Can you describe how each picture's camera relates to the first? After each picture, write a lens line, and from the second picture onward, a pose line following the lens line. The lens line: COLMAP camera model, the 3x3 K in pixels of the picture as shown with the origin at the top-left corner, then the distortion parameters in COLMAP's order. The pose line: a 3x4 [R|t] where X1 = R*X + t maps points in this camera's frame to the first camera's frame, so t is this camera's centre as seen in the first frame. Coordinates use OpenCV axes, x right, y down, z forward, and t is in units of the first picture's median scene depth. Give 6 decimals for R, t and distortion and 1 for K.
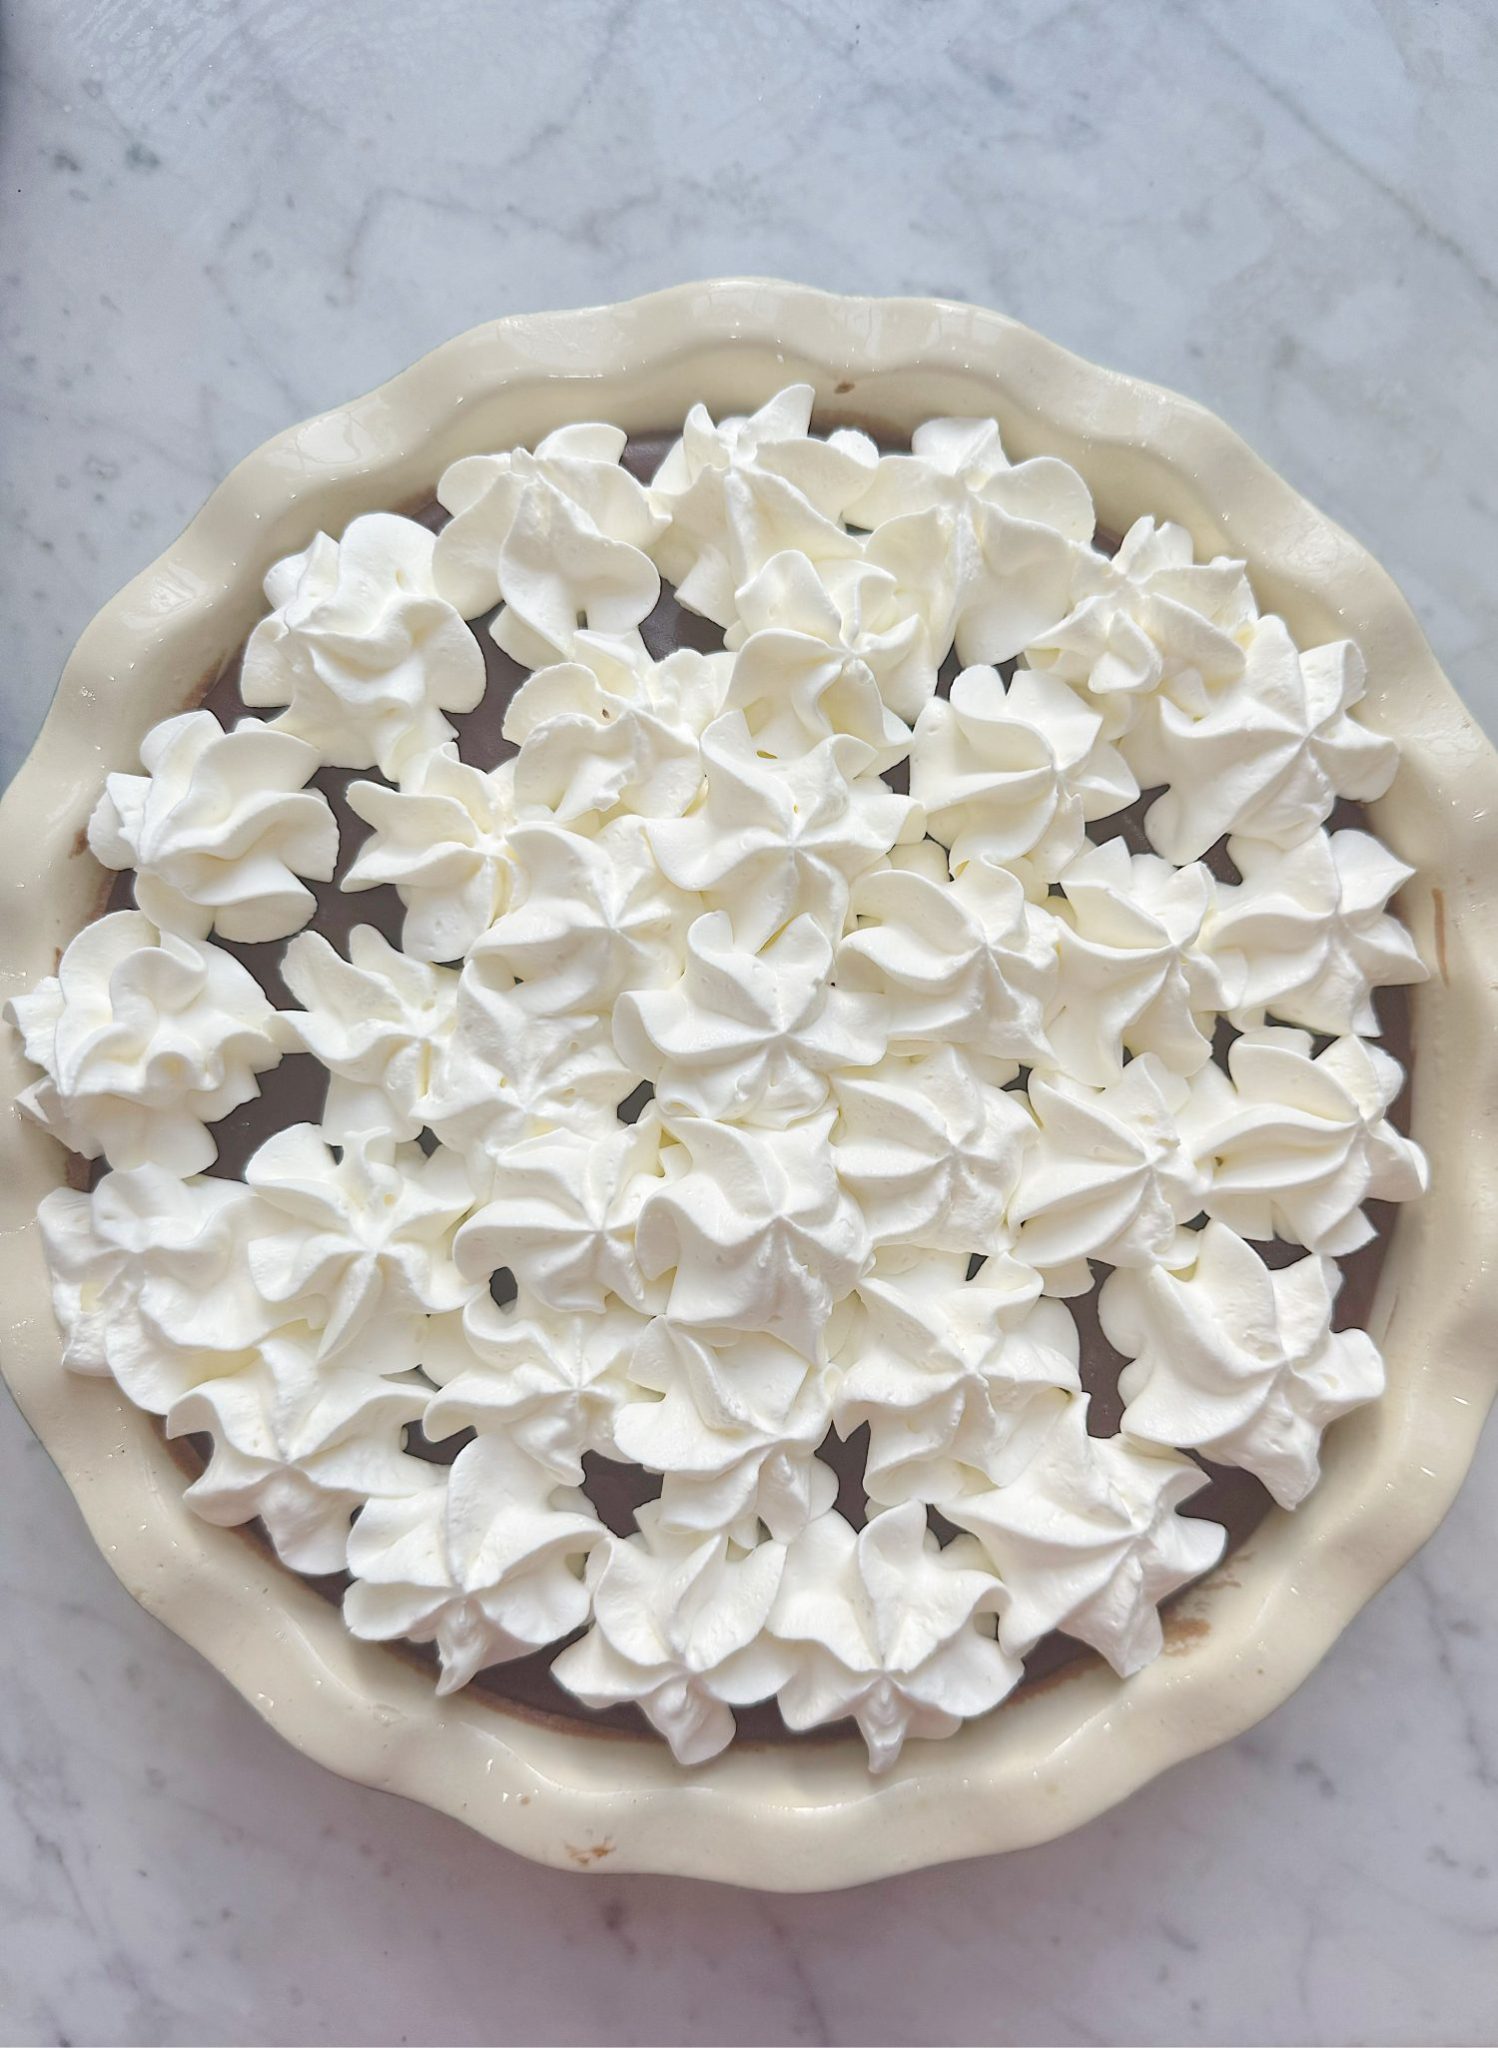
lens RADIAL K [[1531.9, 0, 816.3], [0, 1531.9, 1103.0], [0, 0, 1]] dist [0.058591, -0.125761]
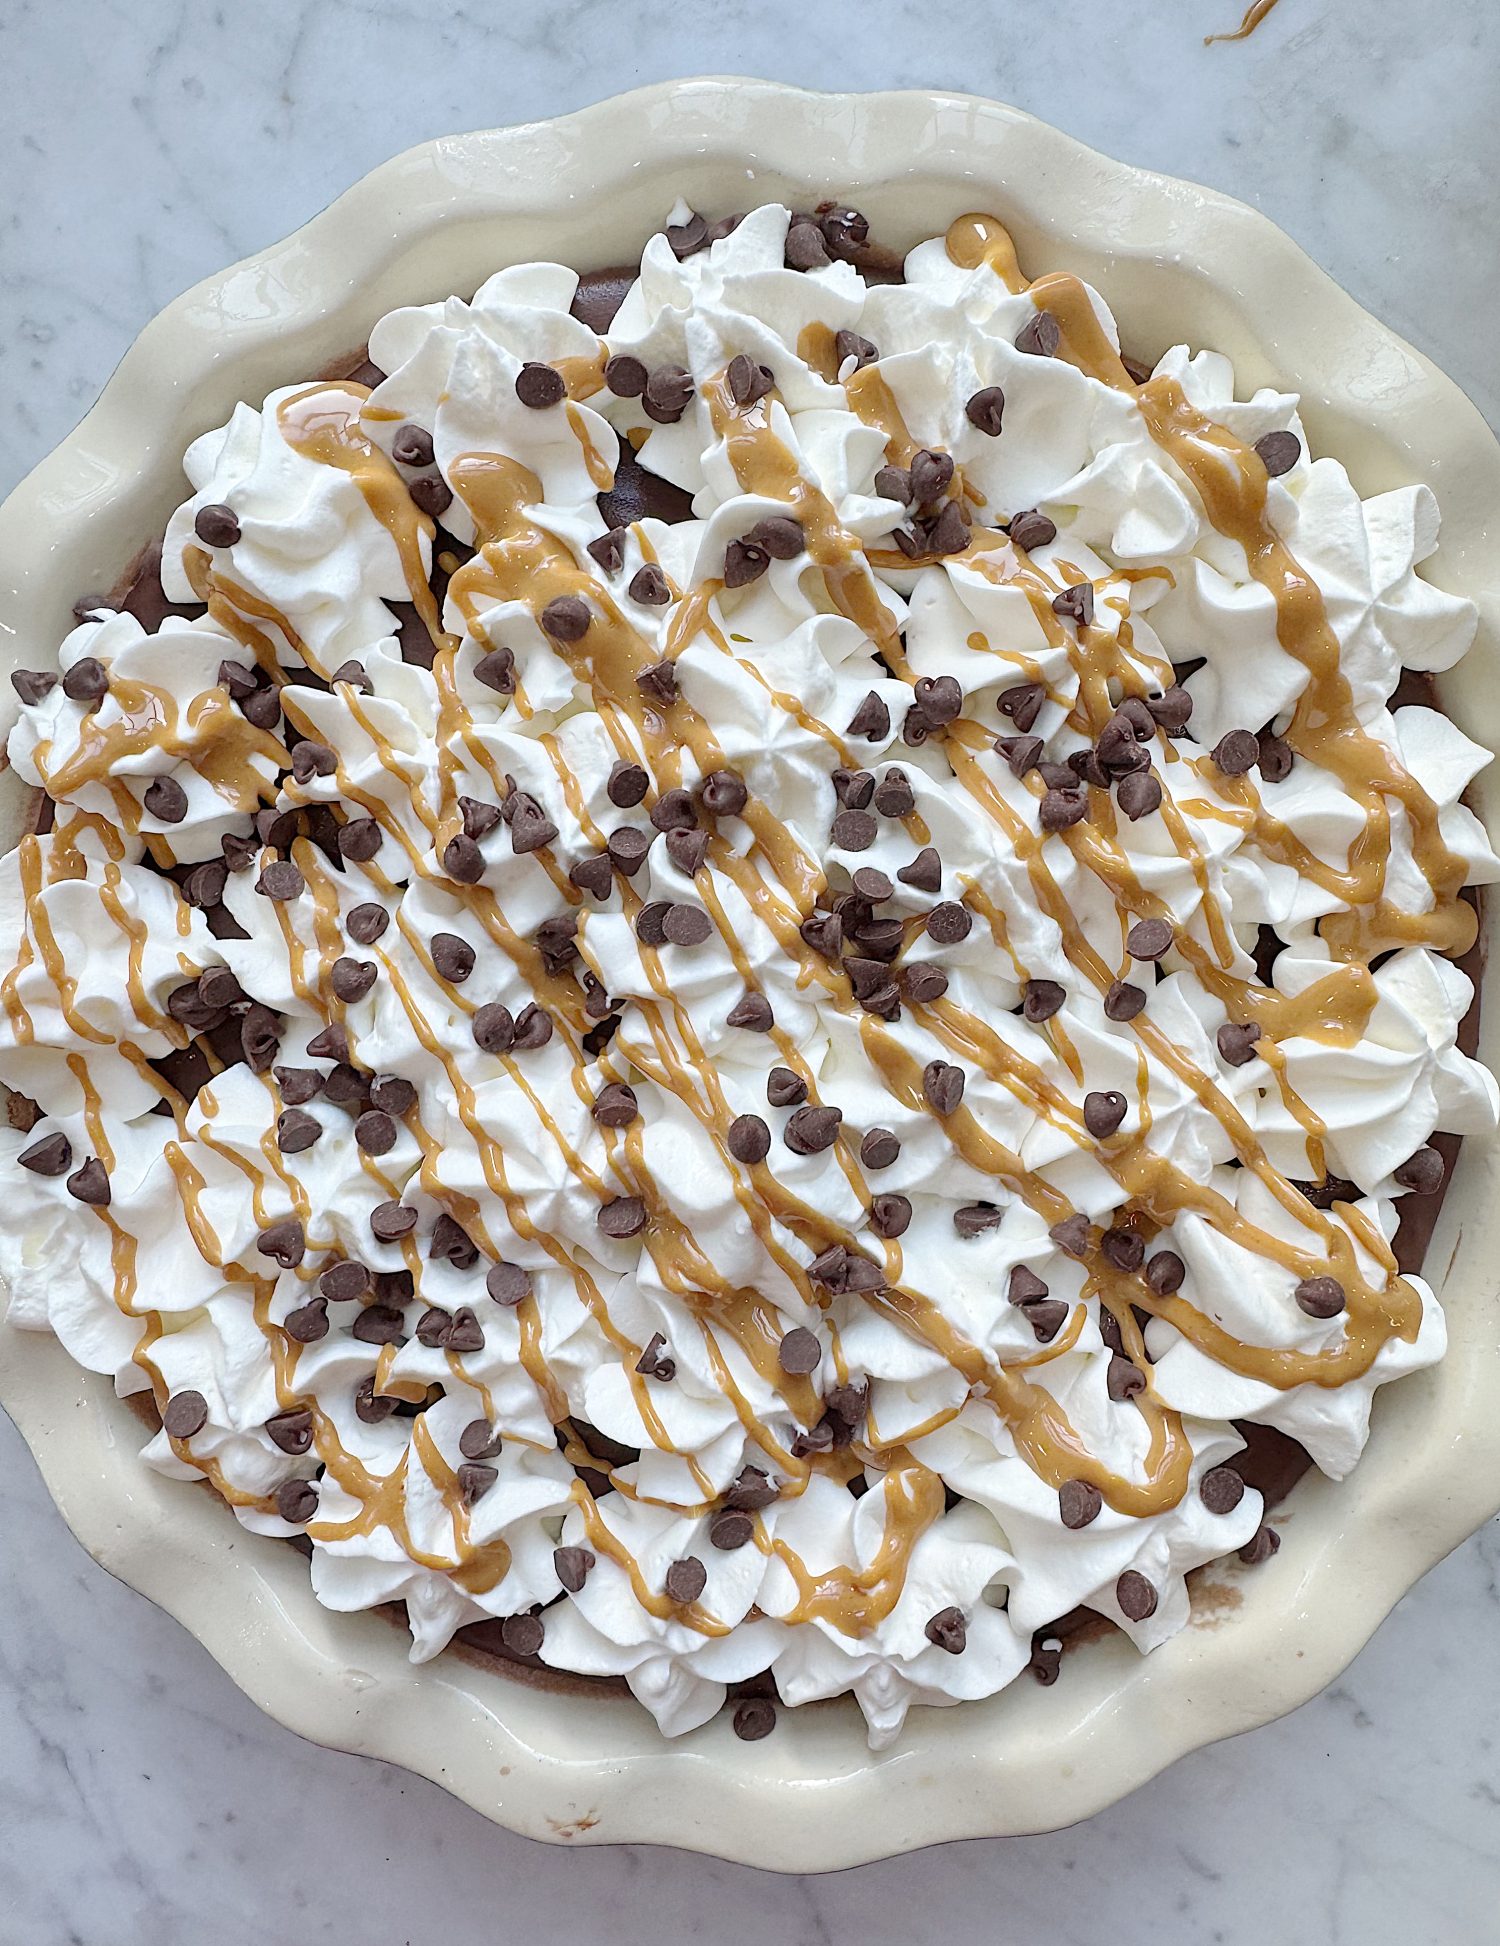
lens RADIAL K [[1383.8, 0, 749.2], [0, 1383.8, 970.7], [0, 0, 1]] dist [-0.003999, 0.001880]
pose [[0.997594, -0.011389, -0.068380, 0.024630], [0.016504, 0.997068, 0.074718, -0.097974], [0.067328, -0.075667, 0.994857, 0.199174]]
